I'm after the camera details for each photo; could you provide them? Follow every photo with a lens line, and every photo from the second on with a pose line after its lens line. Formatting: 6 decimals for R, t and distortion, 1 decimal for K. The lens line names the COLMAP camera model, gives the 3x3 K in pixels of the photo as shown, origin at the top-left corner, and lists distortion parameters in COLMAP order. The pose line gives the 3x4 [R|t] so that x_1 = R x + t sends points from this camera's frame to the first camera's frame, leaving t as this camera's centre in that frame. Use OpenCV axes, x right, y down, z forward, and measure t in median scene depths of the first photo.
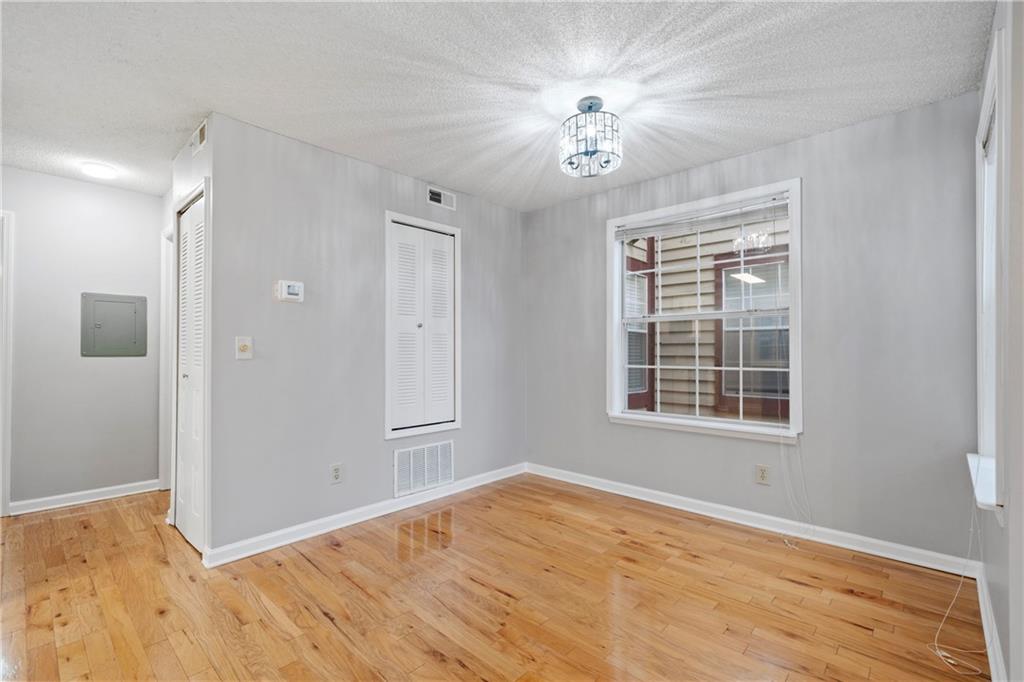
lens RADIAL K [[460.7, 0, 504.4], [0, 460.7, 345.3], [0, 0, 1]] dist [0.000847, 0.000084]
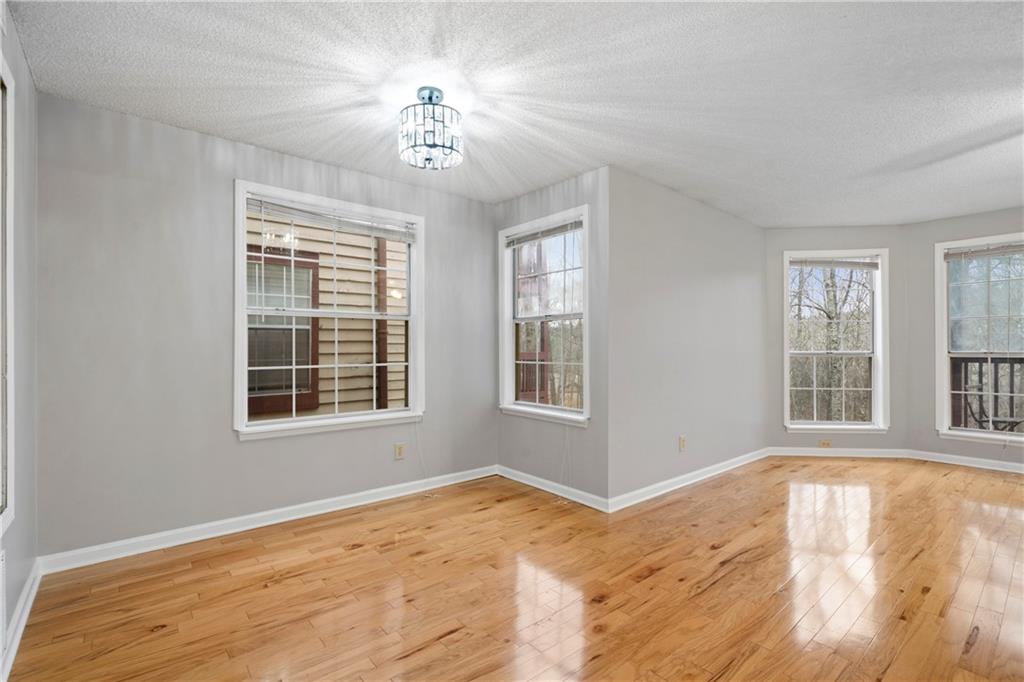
lens RADIAL K [[460.7, 0, 505.1], [0, 460.7, 345.0], [0, 0, 1]] dist [0.000847, 0.000084]
pose [[0.130532, 0.006986, 0.991420, -0.594612], [-0.010159, 0.999932, -0.005708, 0.005727], [-0.991392, -0.009327, 0.130594, 0.563097]]
